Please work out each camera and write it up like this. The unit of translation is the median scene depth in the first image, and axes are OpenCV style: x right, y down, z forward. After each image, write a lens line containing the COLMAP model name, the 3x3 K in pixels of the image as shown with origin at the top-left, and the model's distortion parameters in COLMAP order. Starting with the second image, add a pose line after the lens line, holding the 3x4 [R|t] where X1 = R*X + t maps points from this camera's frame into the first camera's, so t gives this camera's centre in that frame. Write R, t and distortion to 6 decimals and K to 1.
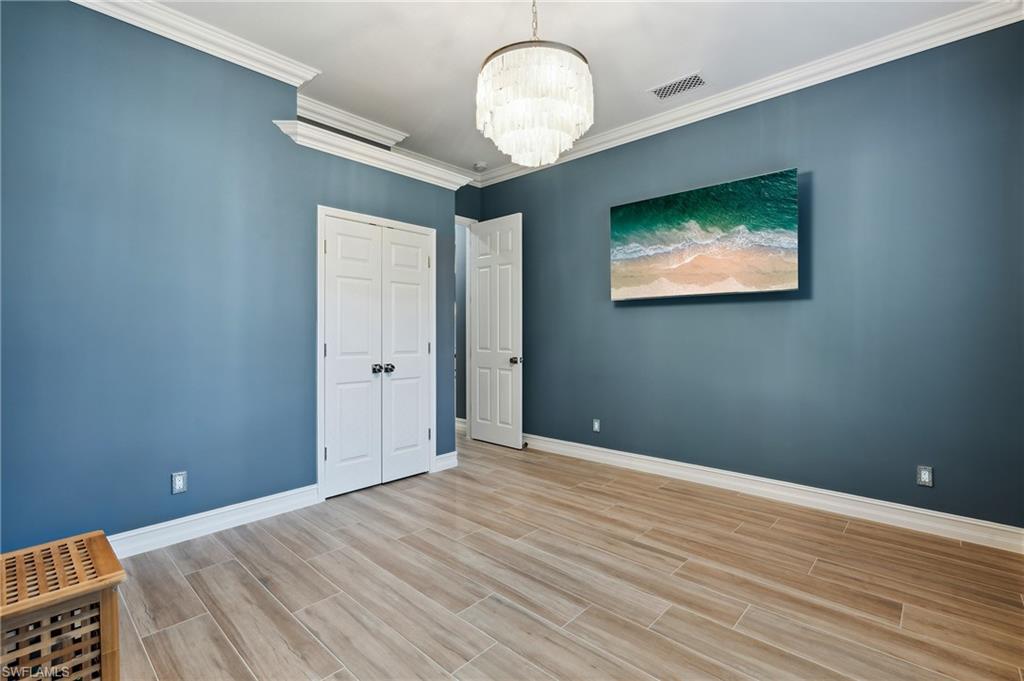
lens RADIAL K [[469.9, 0, 509.1], [0, 469.9, 335.5], [0, 0, 1]] dist [-0.007846, 0.002919]
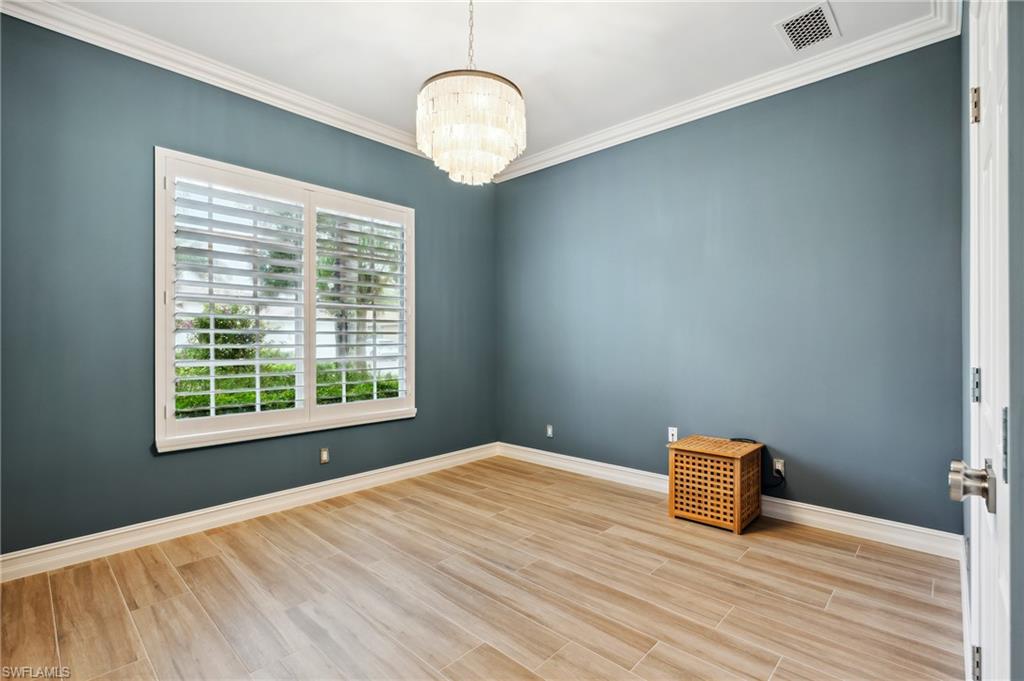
lens RADIAL K [[469.9, 0, 514.7], [0, 469.9, 338.8], [0, 0, 1]] dist [-0.007846, 0.002919]
pose [[-0.999976, 0.006841, -0.001205, -0.040036], [0.006839, 0.999974, 0.002204, -0.014675], [0.001220, 0.002196, -0.999997, 2.082335]]
